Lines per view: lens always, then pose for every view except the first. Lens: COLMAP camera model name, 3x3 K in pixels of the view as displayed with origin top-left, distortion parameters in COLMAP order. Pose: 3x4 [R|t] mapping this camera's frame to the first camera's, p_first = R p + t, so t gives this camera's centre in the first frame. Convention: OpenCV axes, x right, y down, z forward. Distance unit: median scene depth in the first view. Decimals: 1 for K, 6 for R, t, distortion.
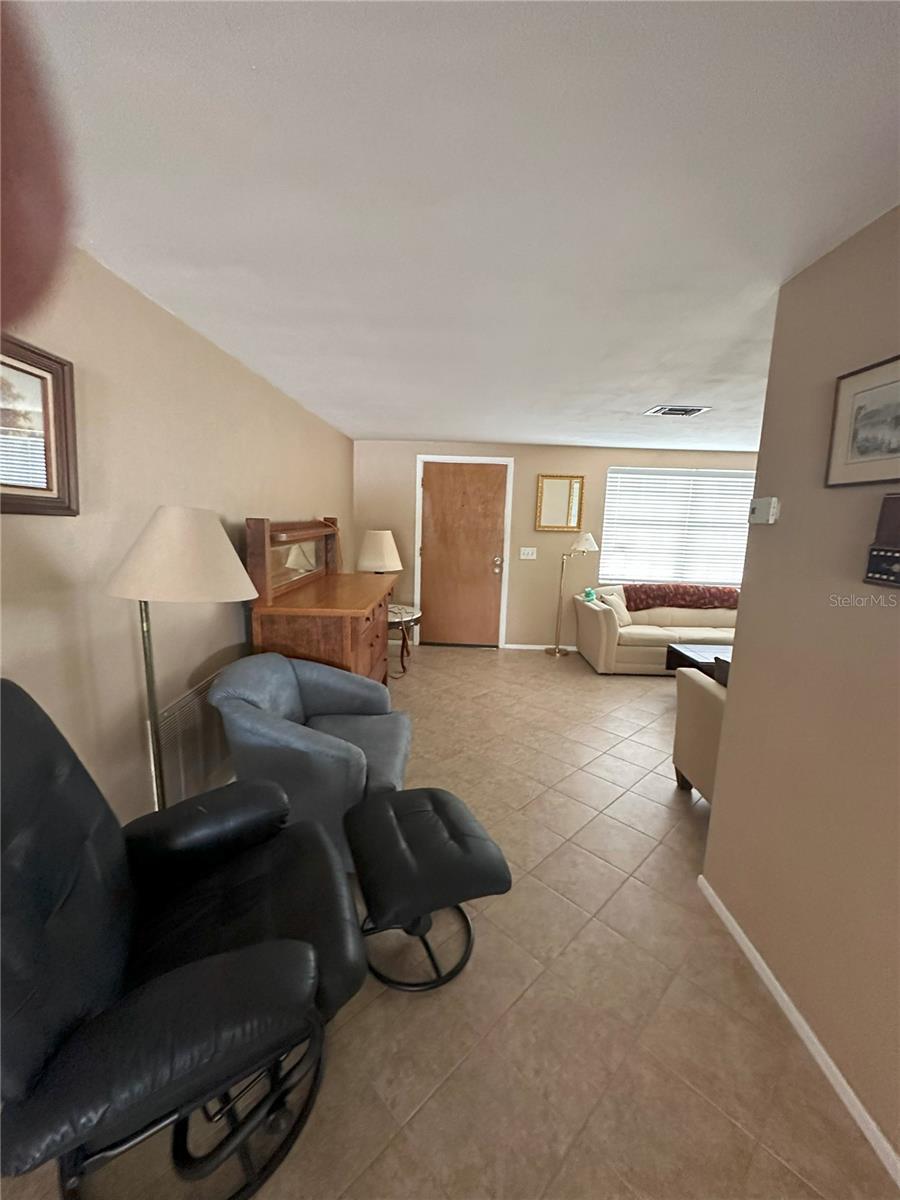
lens RADIAL K [[476.7, 0, 450.0], [0, 476.7, 600.0], [0, 0, 1]] dist [0.000722, 0.000808]
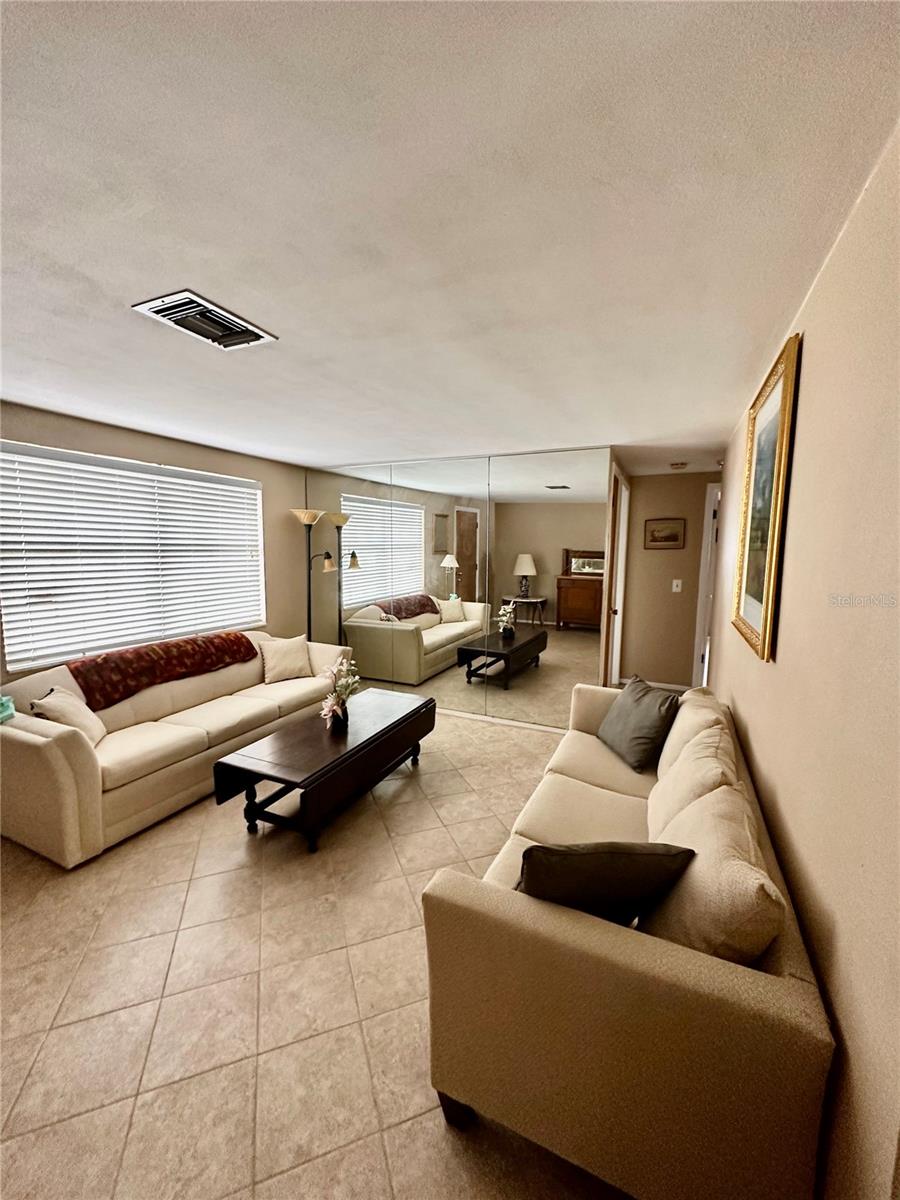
lens RADIAL K [[476.7, 0, 450.0], [0, 476.7, 600.0], [0, 0, 1]] dist [0.000722, 0.000808]
pose [[0.407822, -0.128737, 0.903940, 0.065885], [0.157246, 0.985121, 0.069356, -0.075738], [-0.899419, 0.113857, 0.421998, 0.393682]]
